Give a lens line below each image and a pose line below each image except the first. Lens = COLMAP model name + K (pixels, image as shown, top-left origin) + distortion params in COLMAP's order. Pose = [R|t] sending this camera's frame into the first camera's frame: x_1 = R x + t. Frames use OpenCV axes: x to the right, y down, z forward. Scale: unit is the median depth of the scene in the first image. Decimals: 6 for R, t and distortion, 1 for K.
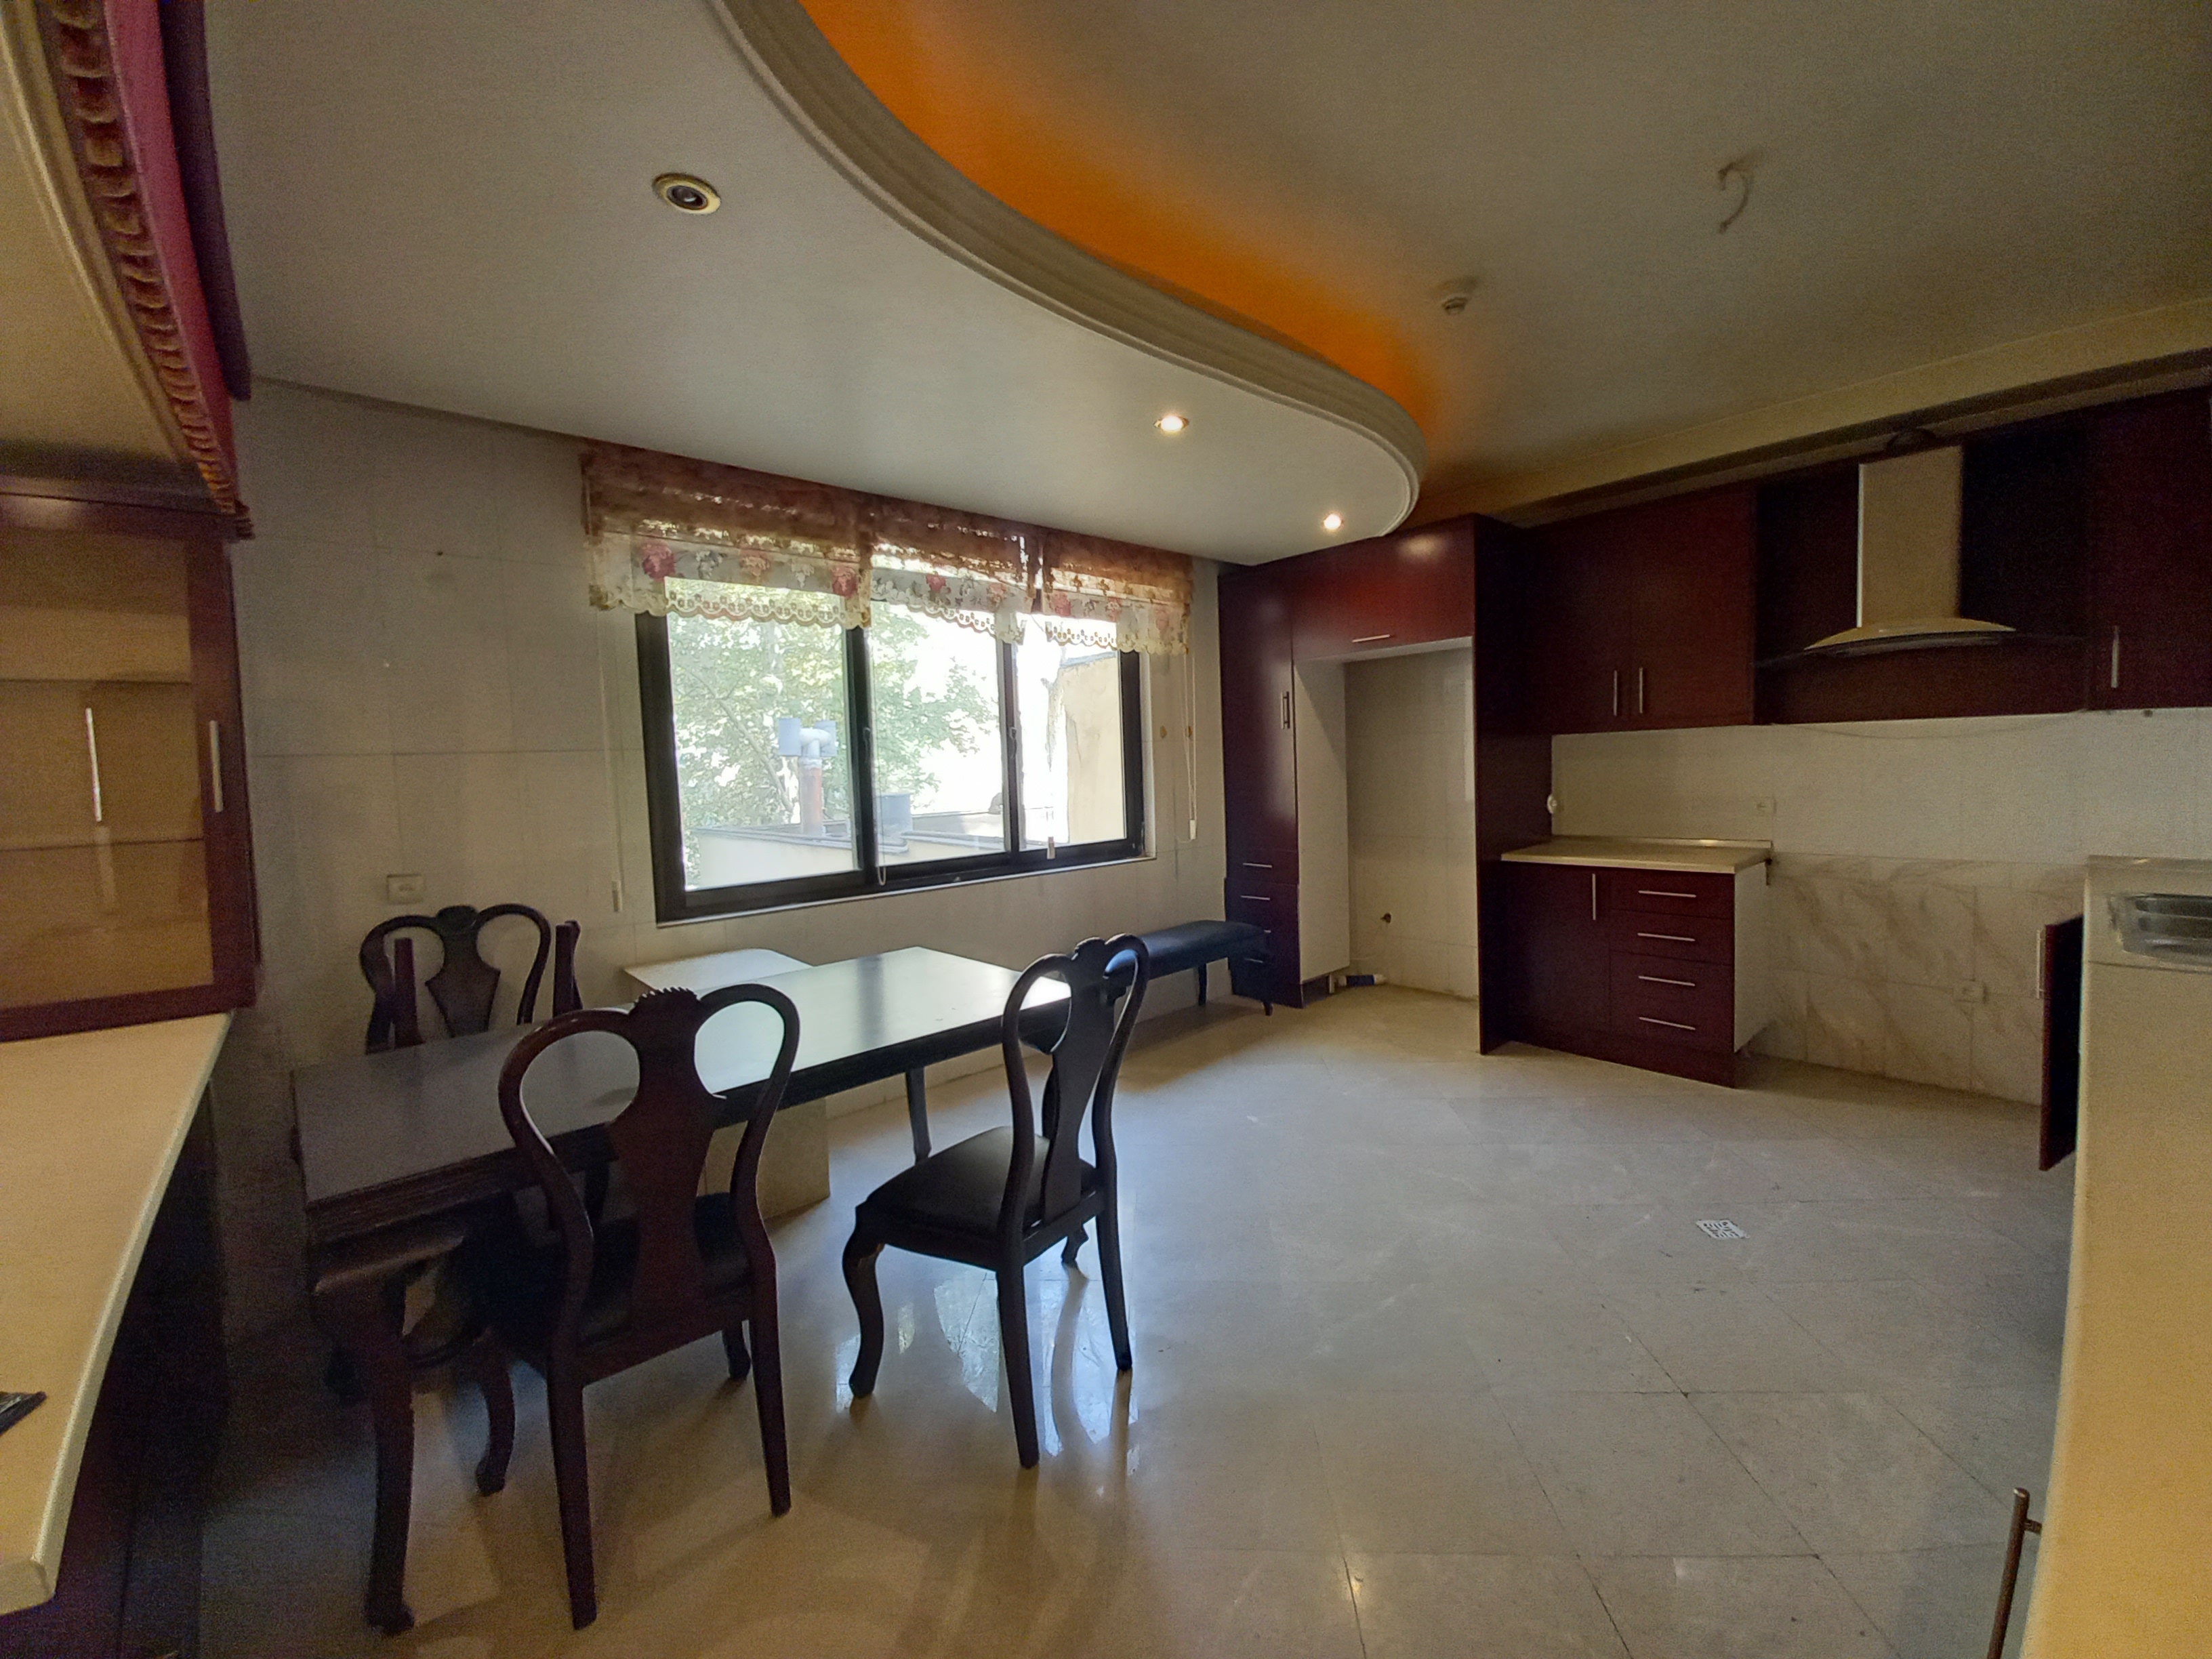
lens RADIAL K [[871.2, 0, 1116.4], [0, 871.2, 806.9], [0, 0, 1]] dist [0.025519, -0.018260]
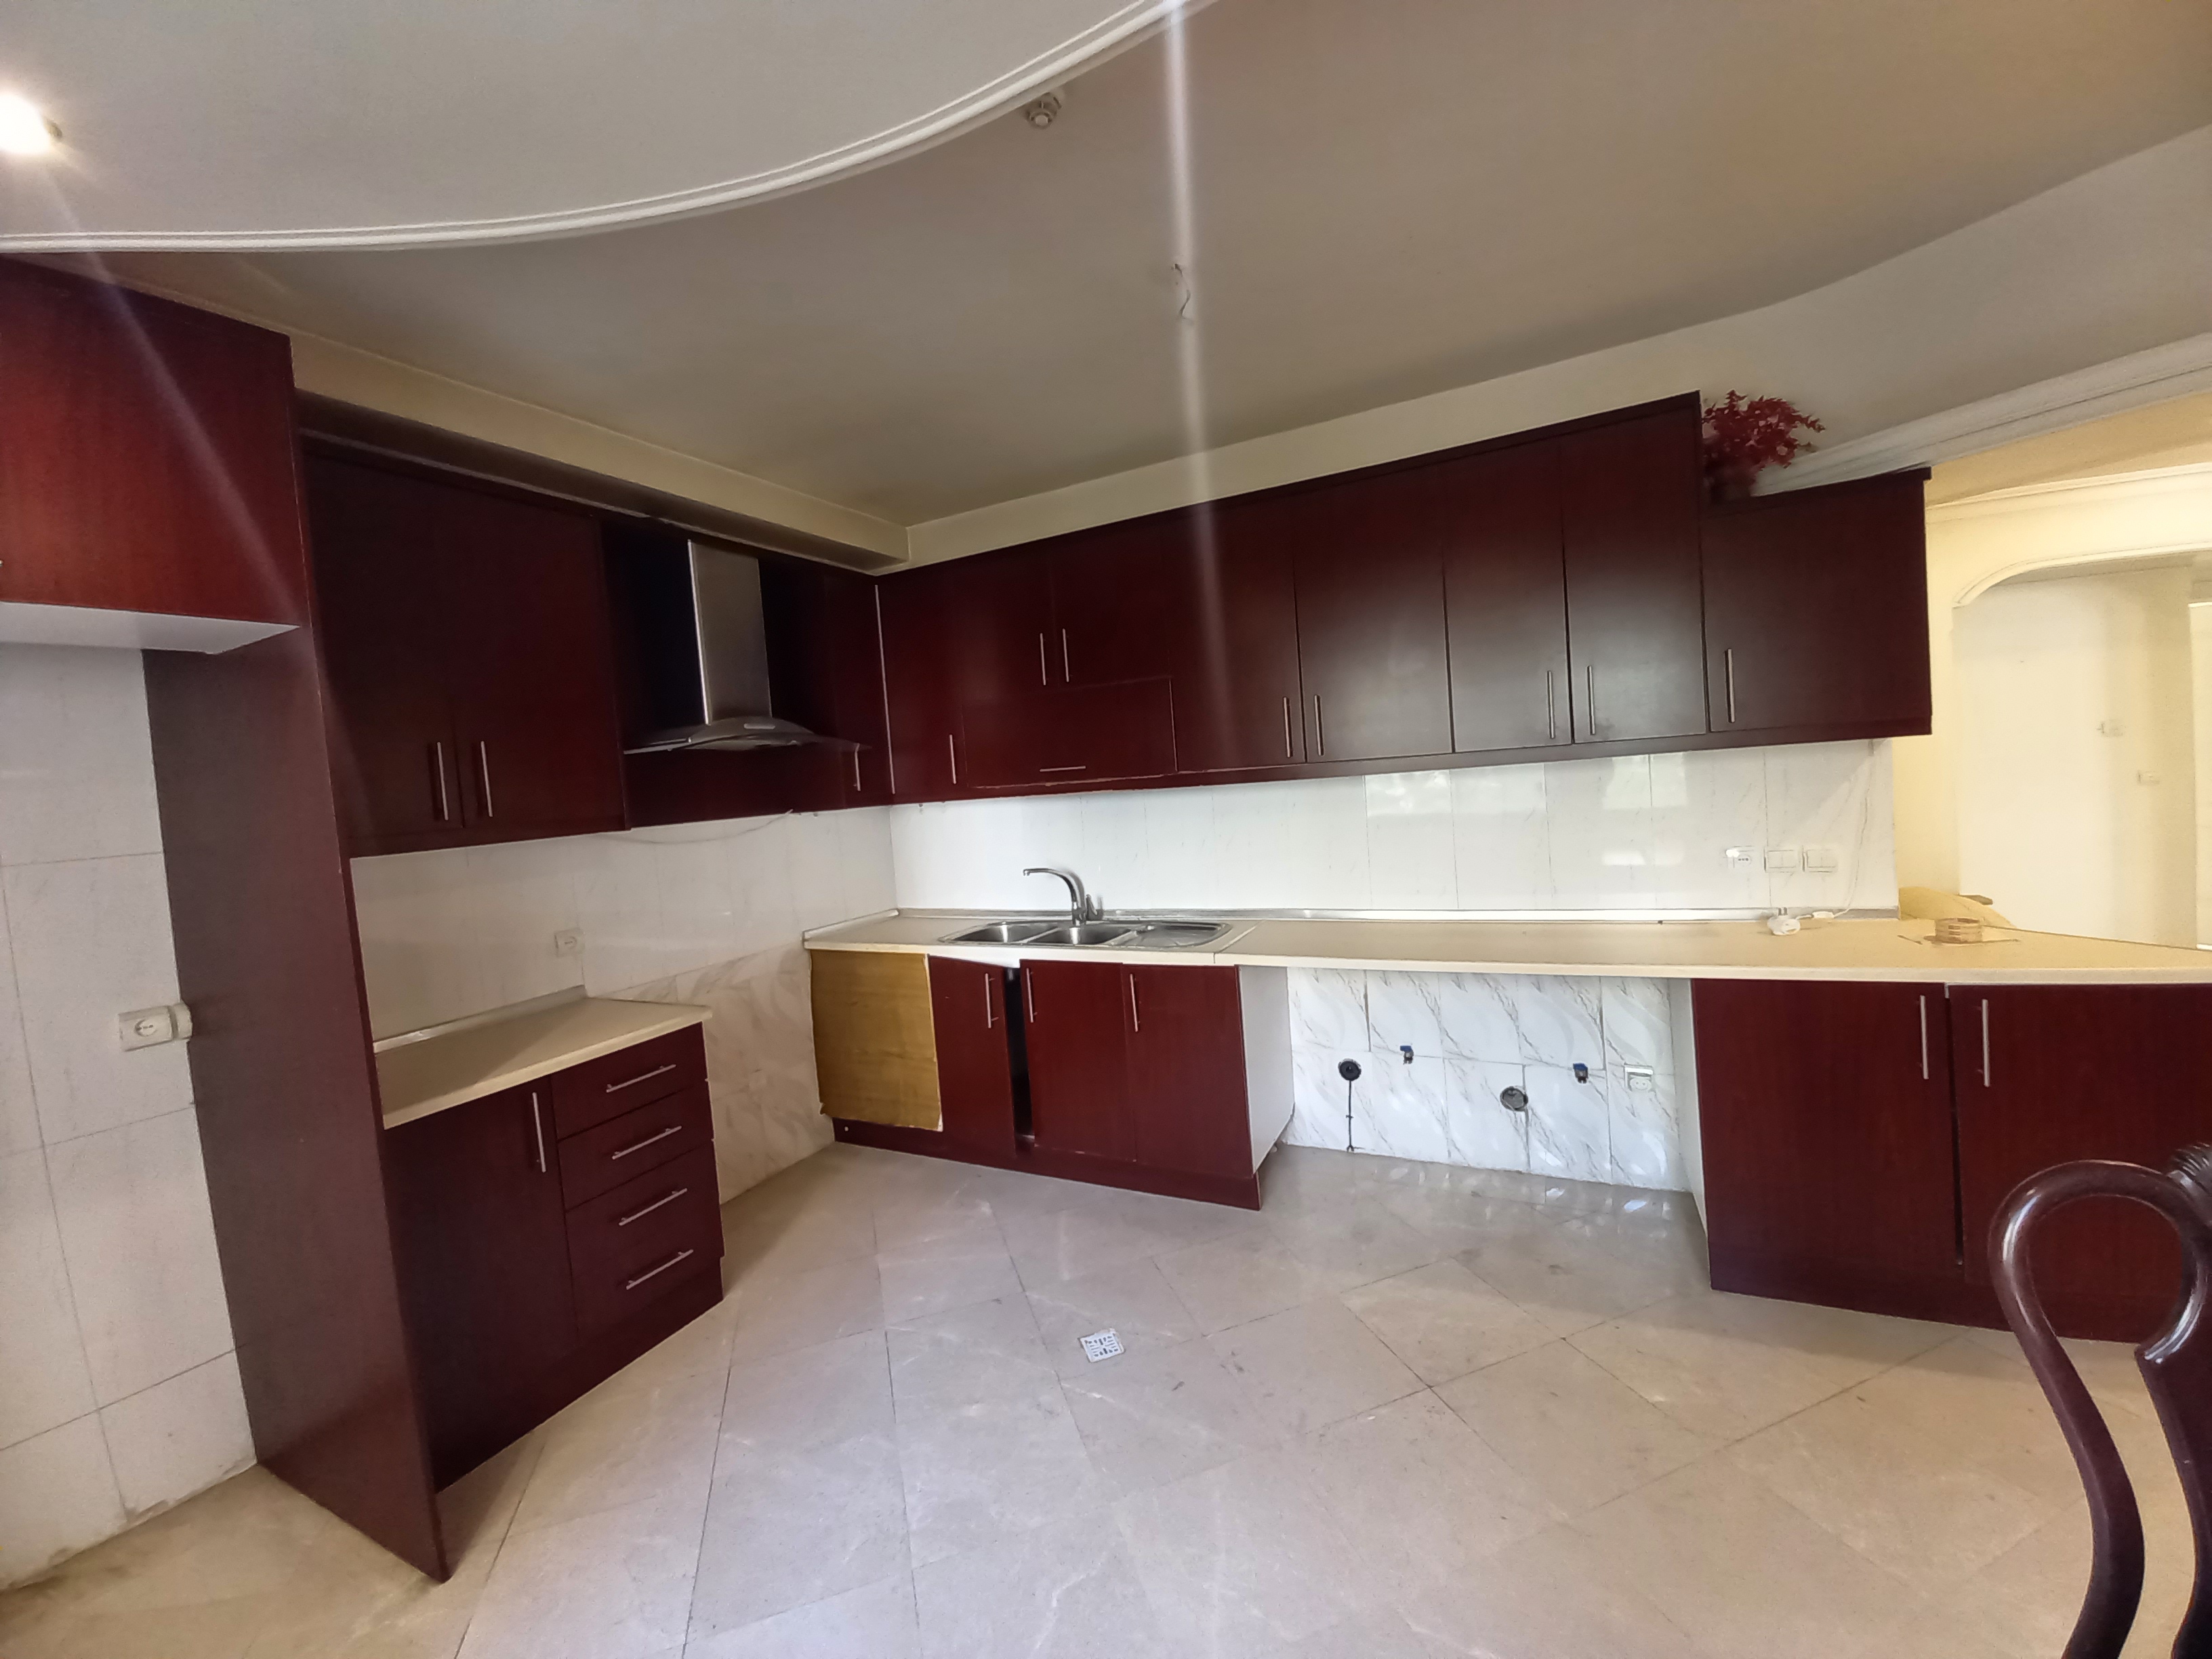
lens RADIAL K [[871.2, 0, 1116.4], [0, 871.2, 806.9], [0, 0, 1]] dist [0.025519, -0.018260]
pose [[-0.357120, 0.021171, 0.933818, -0.159664], [0.143765, 0.989076, 0.032556, -0.090347], [-0.922928, 0.145877, -0.356263, 1.010230]]
